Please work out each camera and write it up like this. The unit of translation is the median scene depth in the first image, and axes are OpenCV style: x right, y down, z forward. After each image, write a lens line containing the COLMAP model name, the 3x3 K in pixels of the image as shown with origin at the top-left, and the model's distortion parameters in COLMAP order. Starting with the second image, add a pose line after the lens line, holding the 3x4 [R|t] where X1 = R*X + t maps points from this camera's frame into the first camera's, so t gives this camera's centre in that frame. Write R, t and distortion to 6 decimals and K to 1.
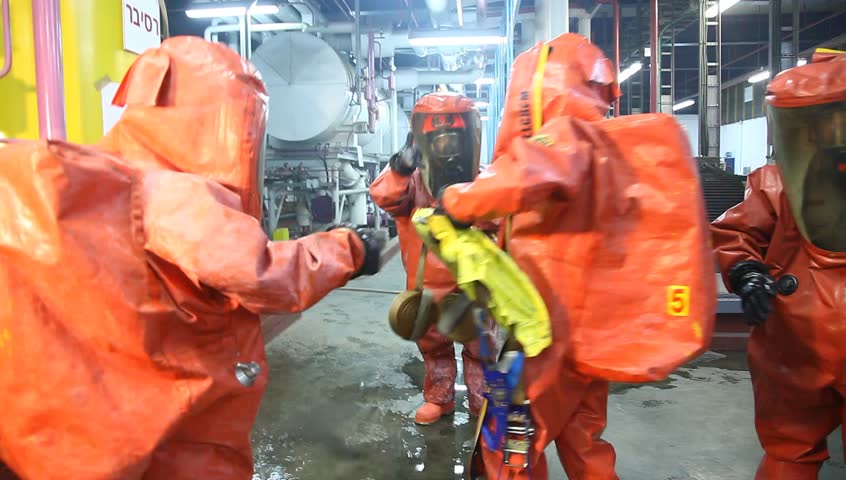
lens RADIAL K [[578.1, 0, 422.4], [0, 578.1, 237.5], [0, 0, 1]] dist [-0.078360, -0.004323]
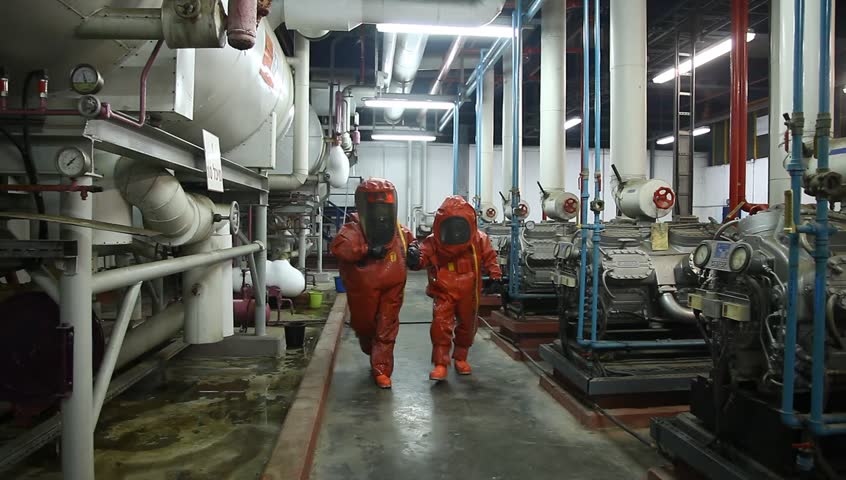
lens RADIAL K [[578.1, 0, 424.0], [0, 578.1, 238.3], [0, 0, 1]] dist [-0.078360, -0.004323]
pose [[0.981445, 0.019532, 0.190746, -0.047578], [-0.004643, 0.996927, -0.078196, -0.068945], [-0.191687, 0.075860, 0.978520, 0.647052]]
